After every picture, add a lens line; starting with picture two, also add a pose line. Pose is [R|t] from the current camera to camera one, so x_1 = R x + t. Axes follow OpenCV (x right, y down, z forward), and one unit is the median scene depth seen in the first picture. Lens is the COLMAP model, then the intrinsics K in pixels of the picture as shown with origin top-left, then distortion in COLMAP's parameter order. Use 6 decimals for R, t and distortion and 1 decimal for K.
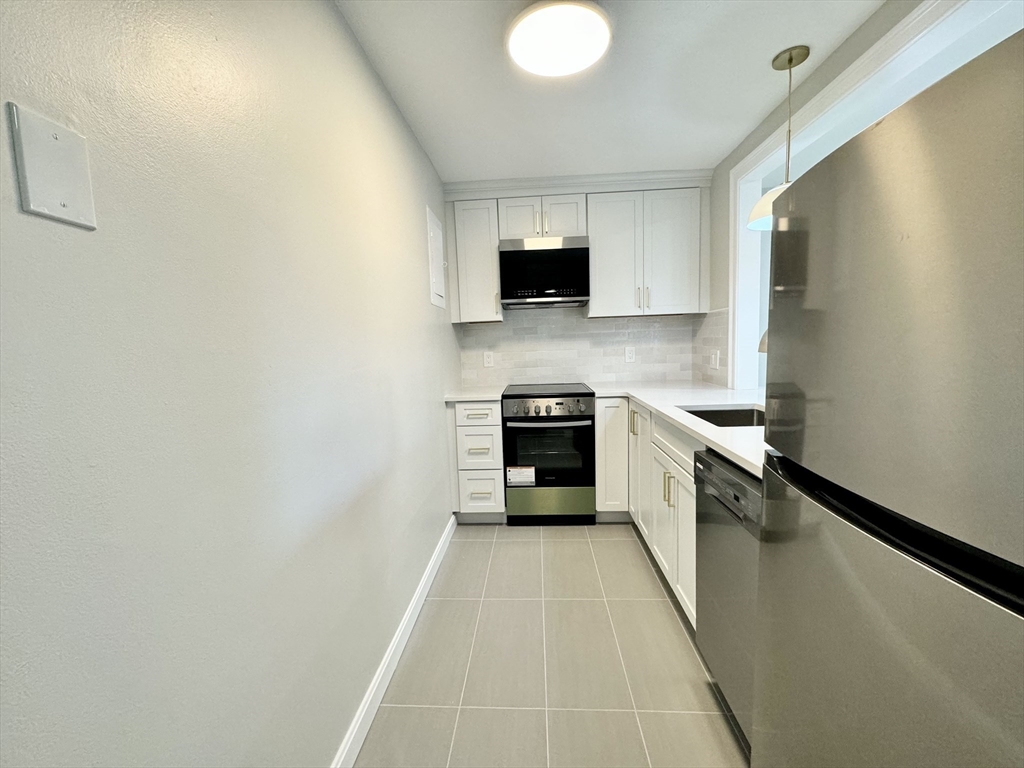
lens RADIAL K [[408.3, 0, 493.4], [0, 408.3, 399.3], [0, 0, 1]] dist [-0.004031, 0.000448]
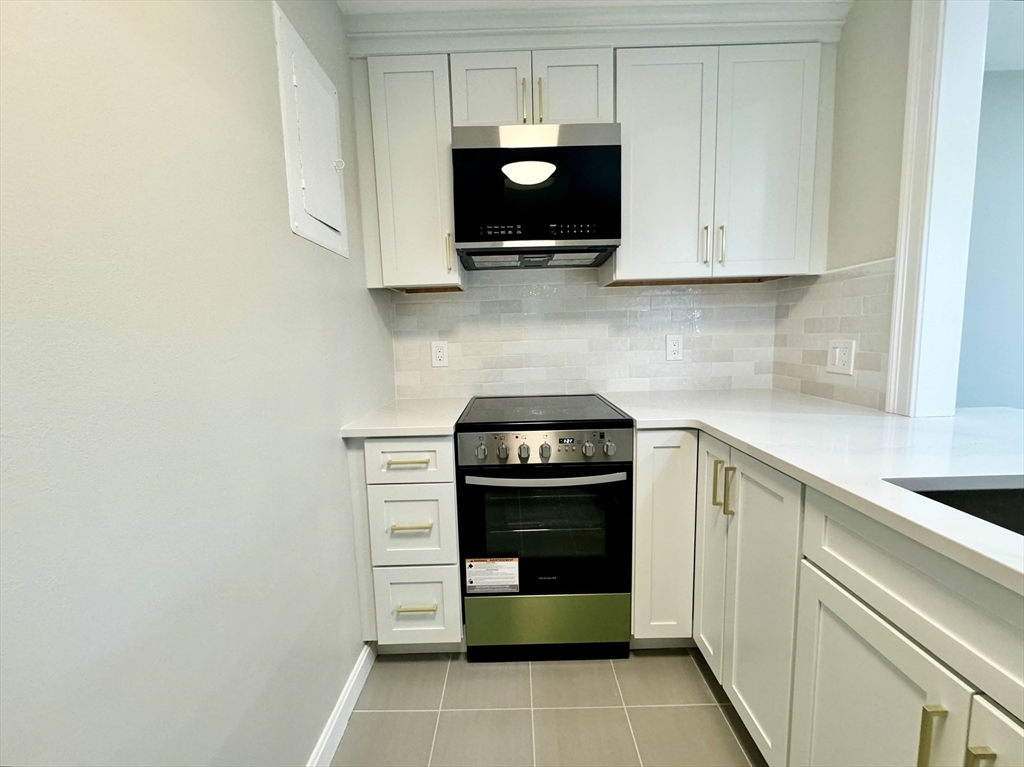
lens RADIAL K [[408.3, 0, 486.1], [0, 408.3, 386.7], [0, 0, 1]] dist [-0.004031, 0.000448]
pose [[0.999461, 0.002061, 0.032775, 0.041731], [-0.001645, 0.999918, -0.012711, -0.050243], [-0.032798, 0.012650, 0.999382, 0.473268]]
